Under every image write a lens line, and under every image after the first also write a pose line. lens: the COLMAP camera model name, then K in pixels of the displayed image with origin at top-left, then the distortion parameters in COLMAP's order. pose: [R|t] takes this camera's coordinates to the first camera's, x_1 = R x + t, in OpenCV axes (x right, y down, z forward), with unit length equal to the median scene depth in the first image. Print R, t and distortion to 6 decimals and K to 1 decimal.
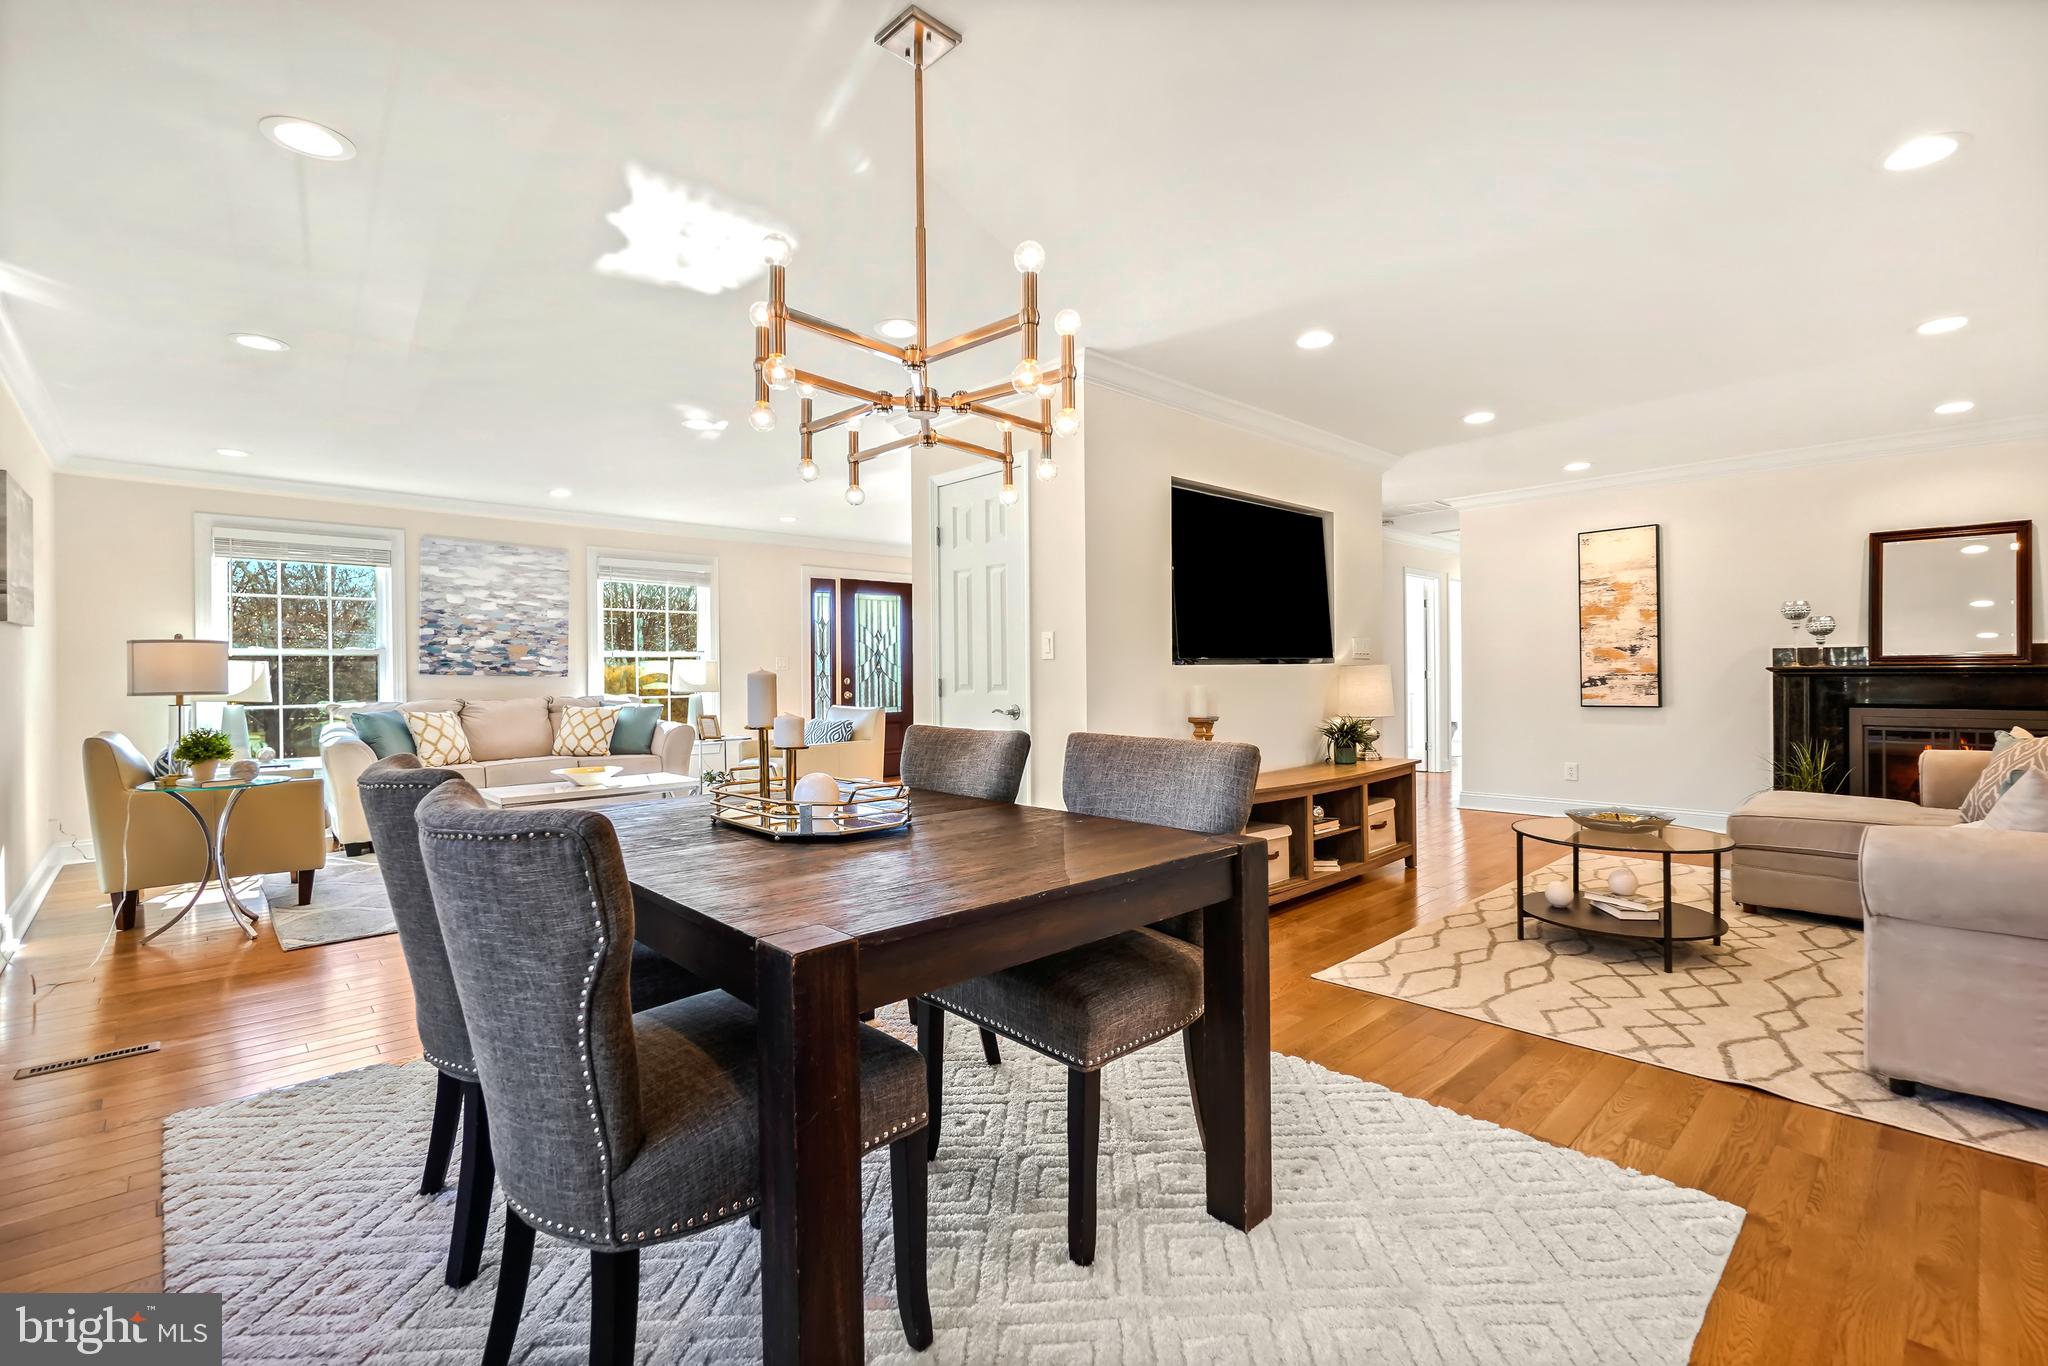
lens RADIAL K [[899.0, 0, 1031.5], [0, 899.0, 673.2], [0, 0, 1]] dist [-0.000320, -0.002573]
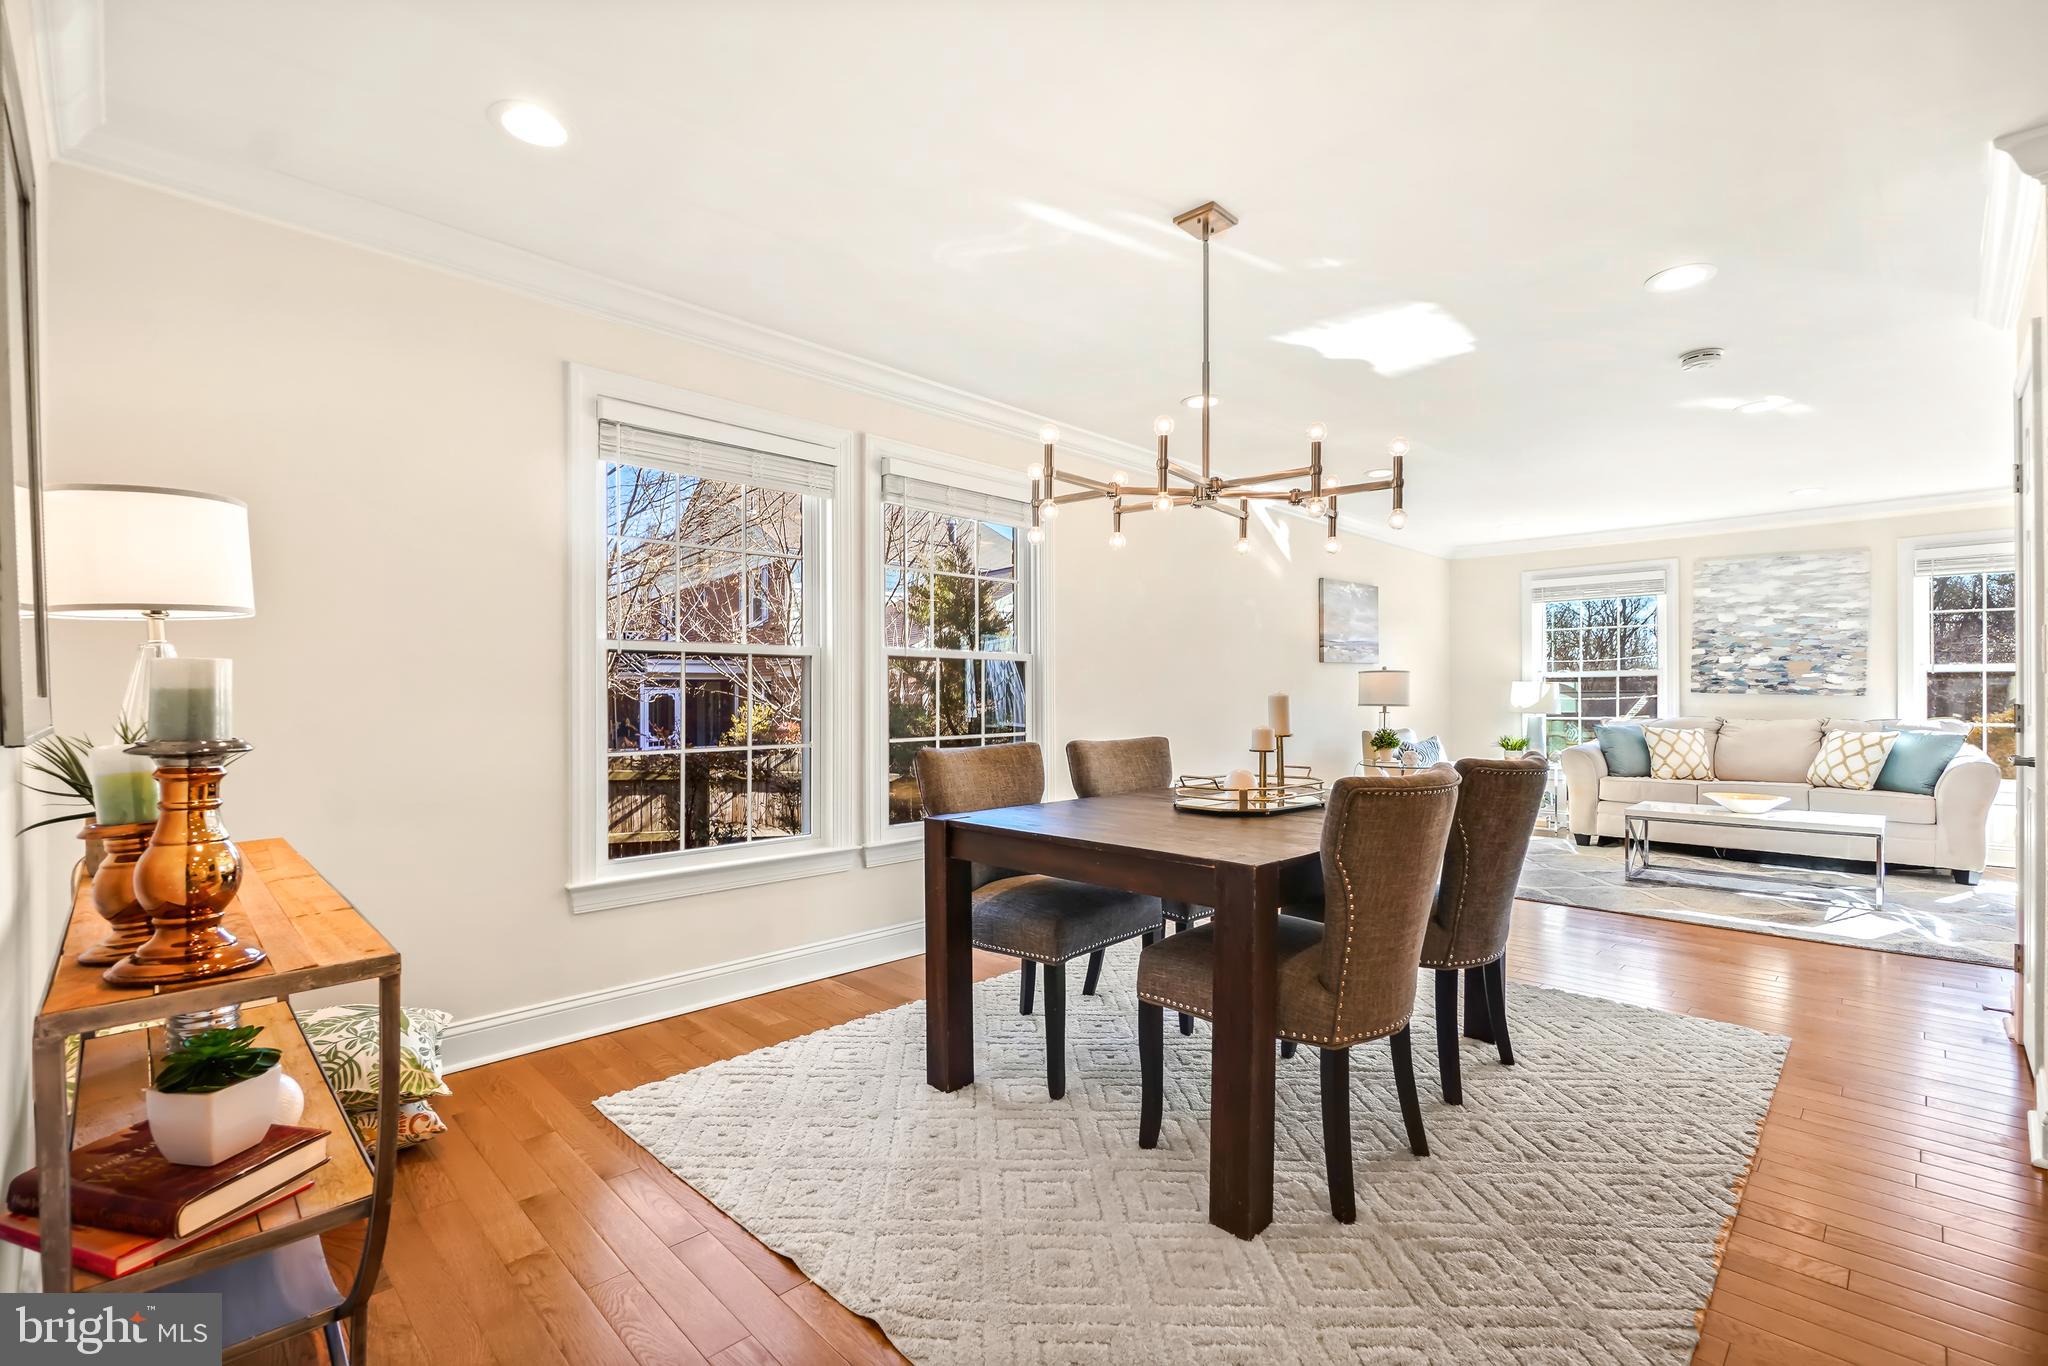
lens RADIAL K [[899.0, 0, 1044.3], [0, 899.0, 698.7], [0, 0, 1]] dist [-0.000320, -0.002573]
pose [[0.032541, 0.010874, -0.999411, 0.348678], [0.000318, 0.999941, 0.010891, -0.003352], [0.999470, -0.000672, 0.032536, 0.207131]]
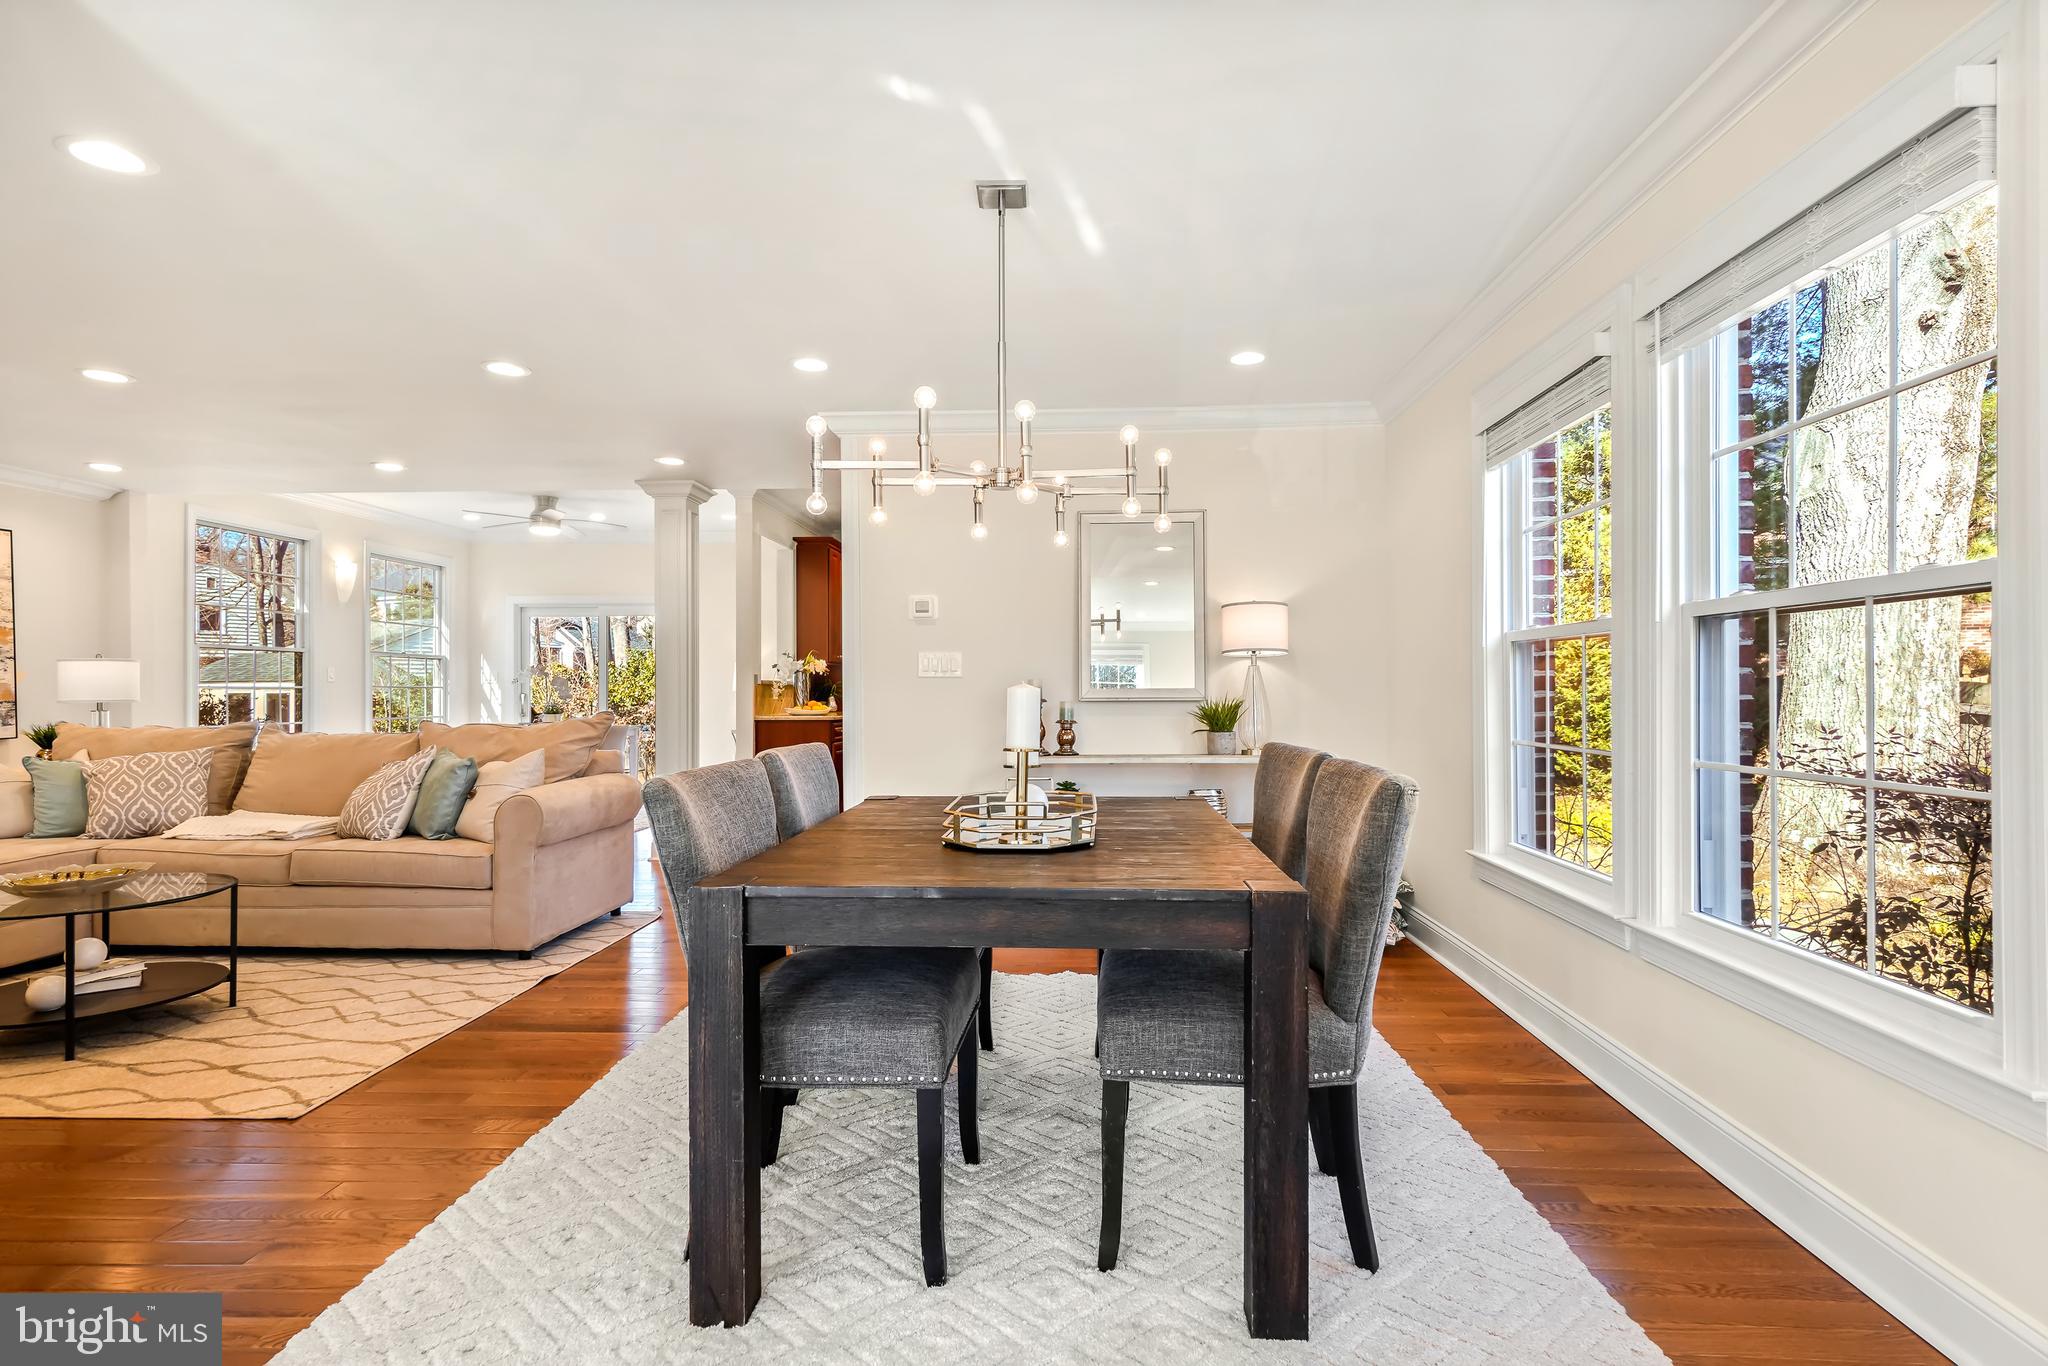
lens RADIAL K [[1025.4, 0, 1029.2], [0, 1025.4, 687.5], [0, 0, 1]] dist [0.017707, -0.000195]
pose [[-0.684261, 0.012277, 0.729134, -0.340872], [0.011748, 0.999914, -0.005811, 0.003775], [-0.729143, 0.004590, -0.684346, 0.560646]]
